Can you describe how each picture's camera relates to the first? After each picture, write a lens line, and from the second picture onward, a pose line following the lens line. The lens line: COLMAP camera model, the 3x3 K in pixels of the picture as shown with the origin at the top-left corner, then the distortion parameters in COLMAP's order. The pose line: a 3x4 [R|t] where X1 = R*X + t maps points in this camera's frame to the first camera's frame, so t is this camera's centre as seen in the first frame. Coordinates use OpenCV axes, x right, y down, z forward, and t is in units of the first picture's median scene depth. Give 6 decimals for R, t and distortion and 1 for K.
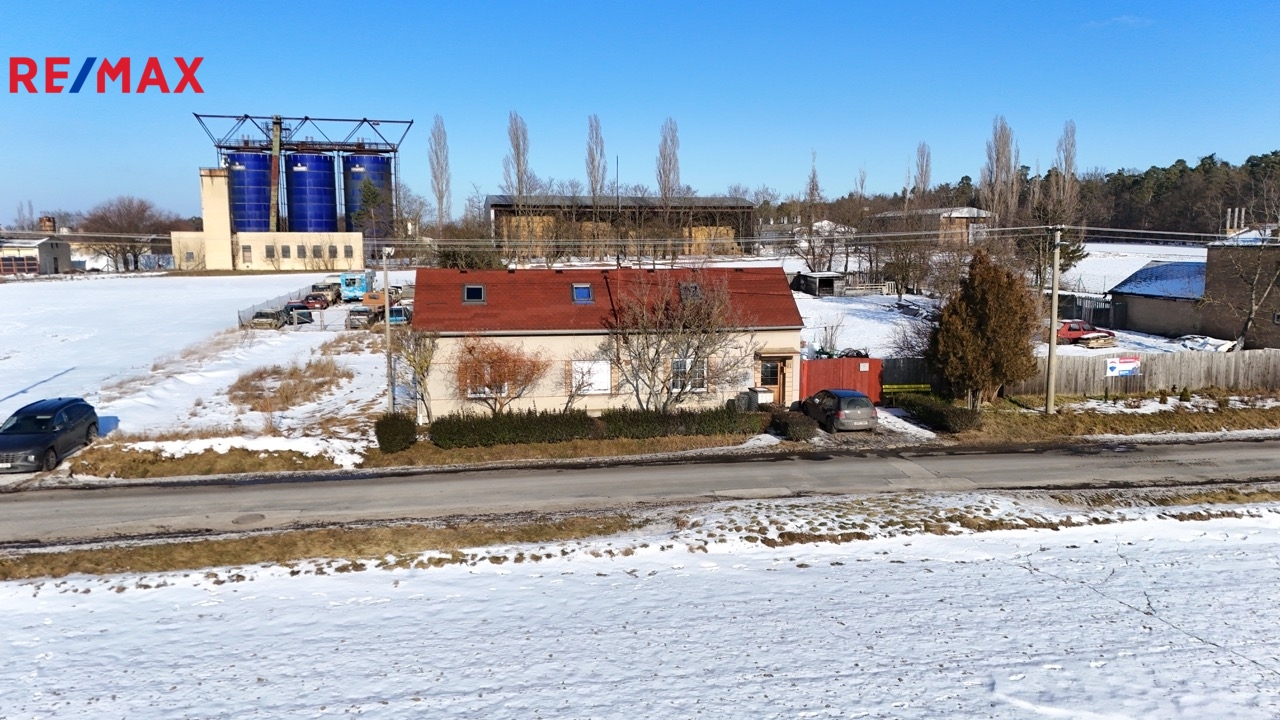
lens RADIAL K [[939.5, 0, 640.0], [0, 939.5, 360.0], [0, 0, 1]] dist [0.022923, -0.003593]
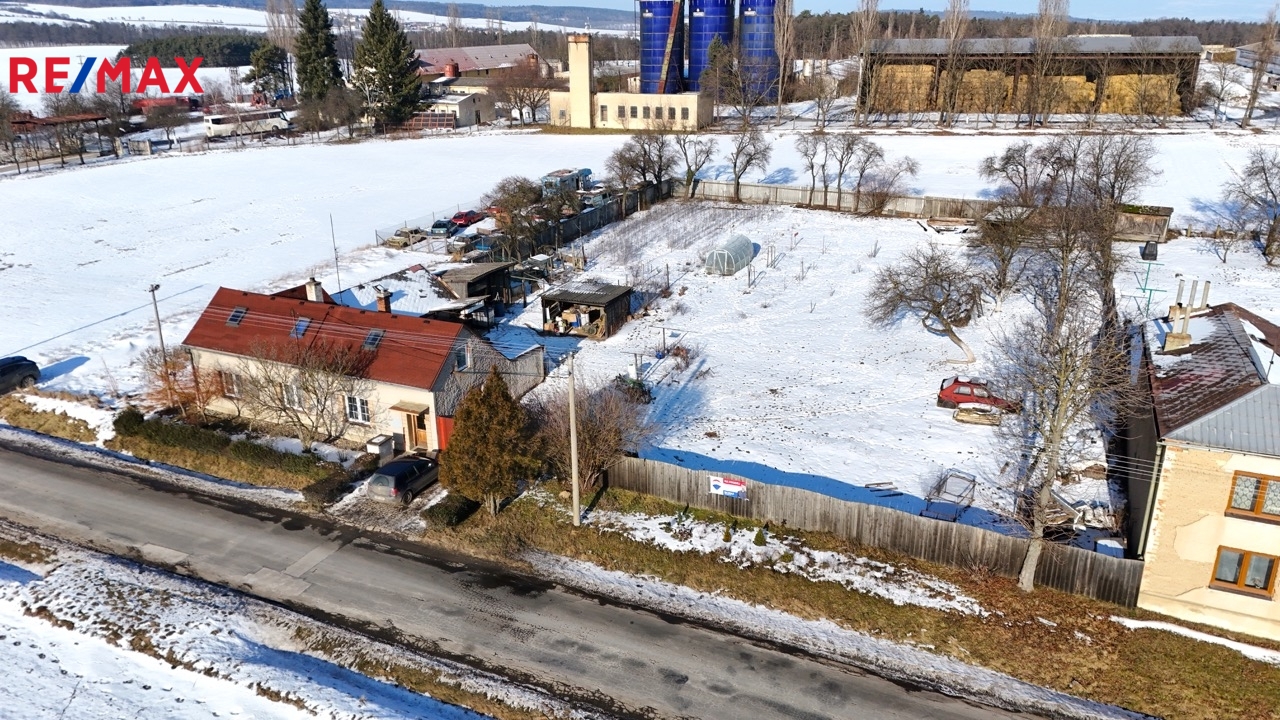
lens RADIAL K [[929.0, 0, 643.3], [0, 929.0, 359.3], [0, 0, 1]] dist [0.079663, -0.069077]
pose [[0.823016, 0.188838, -0.535709, 0.894368], [-0.062270, 0.967432, 0.245354, -0.332476], [0.564594, -0.168572, 0.807971, 0.214998]]
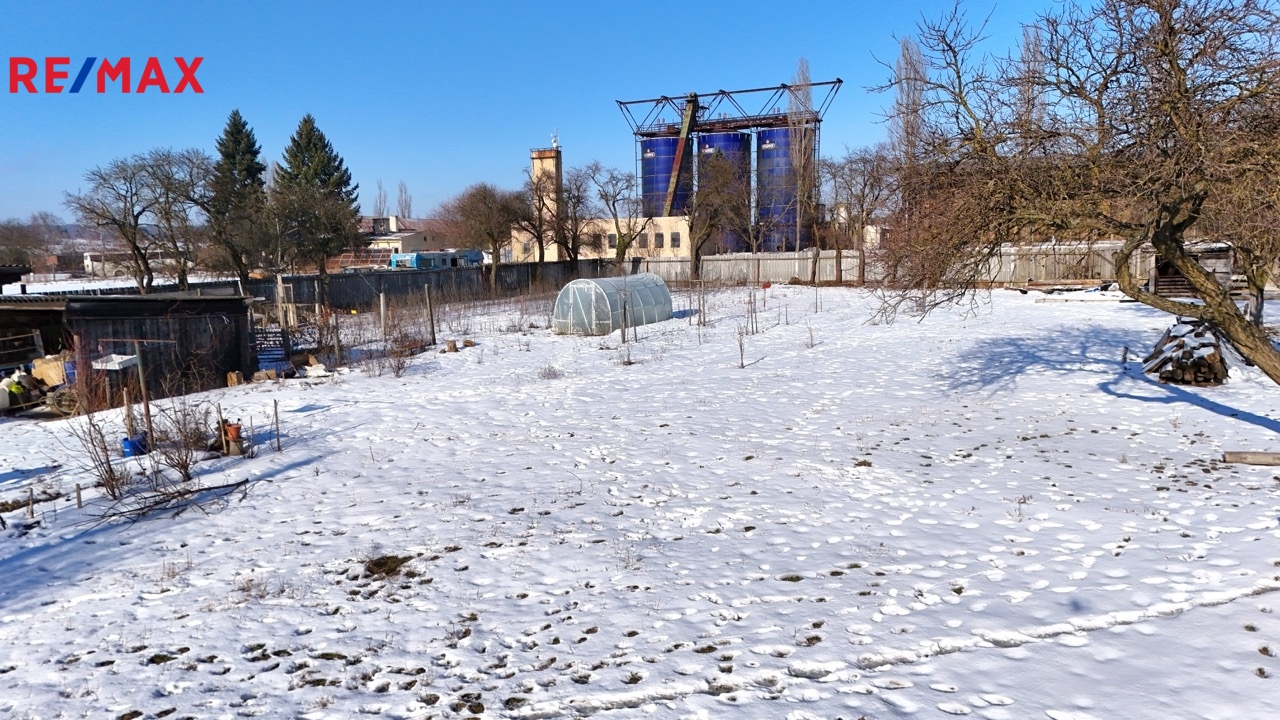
lens RADIAL K [[929.0, 0, 643.3], [0, 929.0, 359.3], [0, 0, 1]] dist [0.079663, -0.069077]
pose [[0.782431, 0.058322, -0.620001, 0.593319], [-0.061136, 0.997989, 0.016726, -0.070969], [0.619729, 0.024817, 0.784423, 1.117361]]
